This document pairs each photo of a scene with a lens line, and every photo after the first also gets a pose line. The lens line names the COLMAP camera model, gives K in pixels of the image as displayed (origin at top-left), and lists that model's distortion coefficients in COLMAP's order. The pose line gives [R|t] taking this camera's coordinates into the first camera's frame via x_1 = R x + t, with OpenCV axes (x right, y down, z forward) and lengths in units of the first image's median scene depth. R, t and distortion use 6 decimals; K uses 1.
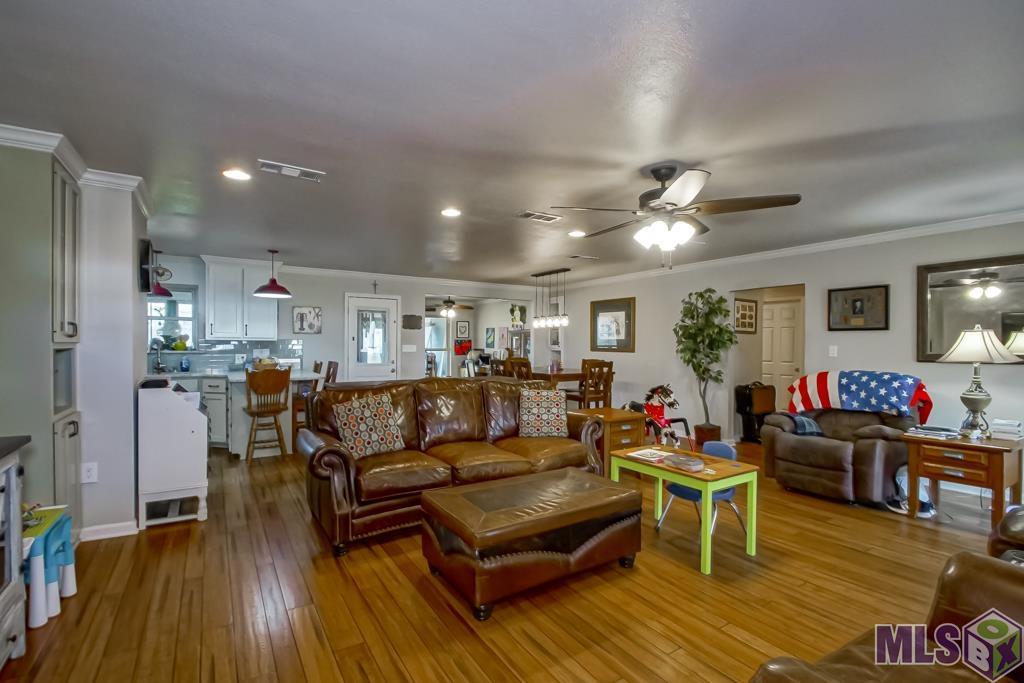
lens RADIAL K [[471.1, 0, 513.2], [0, 471.1, 343.2], [0, 0, 1]] dist [0.001196, -0.000995]
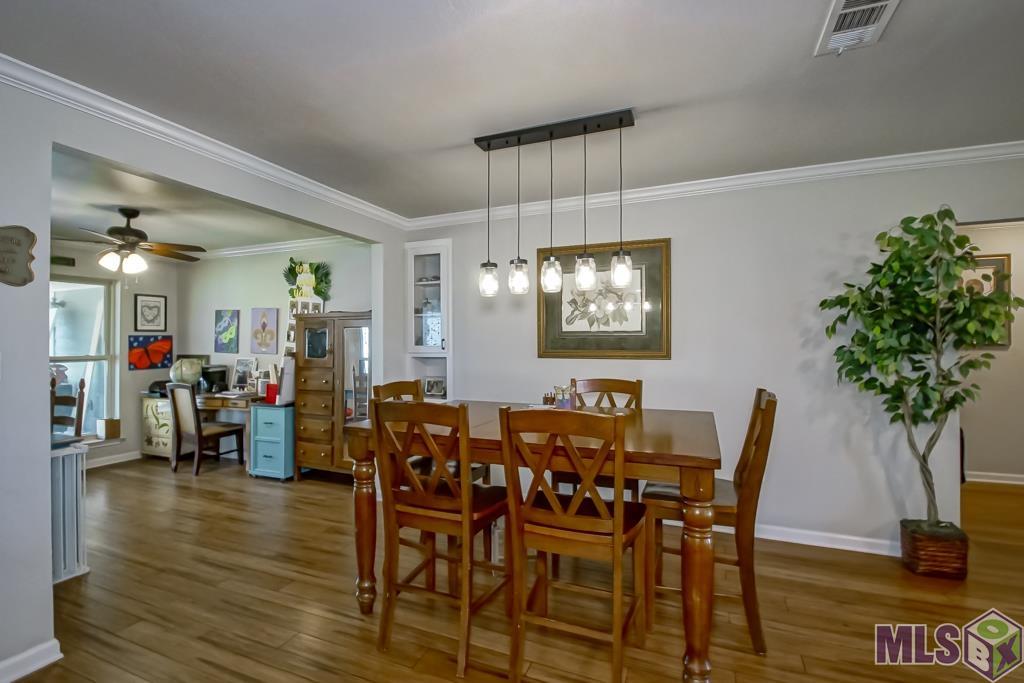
lens RADIAL K [[471.1, 0, 487.2], [0, 471.1, 330.9], [0, 0, 1]] dist [0.001196, -0.000995]
pose [[0.833813, 0.010461, 0.551947, -0.097978], [0.005729, 0.999603, -0.027601, 0.002844], [-0.552017, 0.026176, 0.833422, 0.494442]]
